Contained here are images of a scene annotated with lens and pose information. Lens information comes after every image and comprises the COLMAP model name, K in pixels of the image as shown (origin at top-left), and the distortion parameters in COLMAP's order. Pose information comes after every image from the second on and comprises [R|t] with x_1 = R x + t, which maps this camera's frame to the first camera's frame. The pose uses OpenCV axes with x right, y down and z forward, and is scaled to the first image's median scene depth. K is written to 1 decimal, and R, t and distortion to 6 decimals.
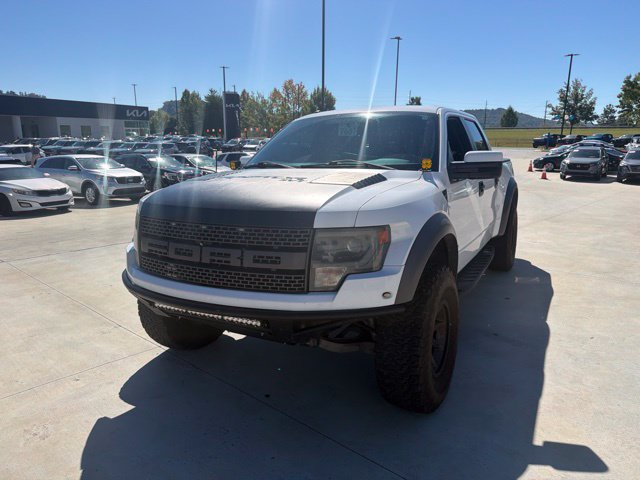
lens RADIAL K [[448.3, 0, 322.8], [0, 448.3, 241.4], [0, 0, 1]] dist [0.054339, -0.072260]
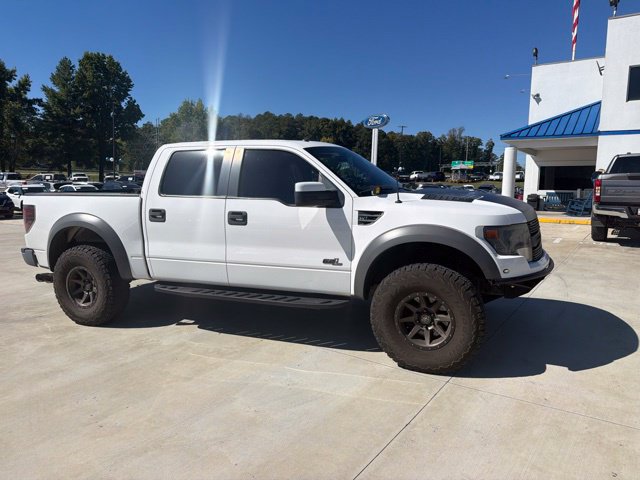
lens RADIAL K [[448.3, 0, 320.5], [0, 448.3, 235.8], [0, 0, 1]] dist [0.054339, -0.072260]
pose [[-0.109696, -0.114517, 0.987346, -0.927006], [0.205443, 0.969279, 0.135246, -0.181792], [-0.972502, 0.217680, -0.082799, 0.963373]]
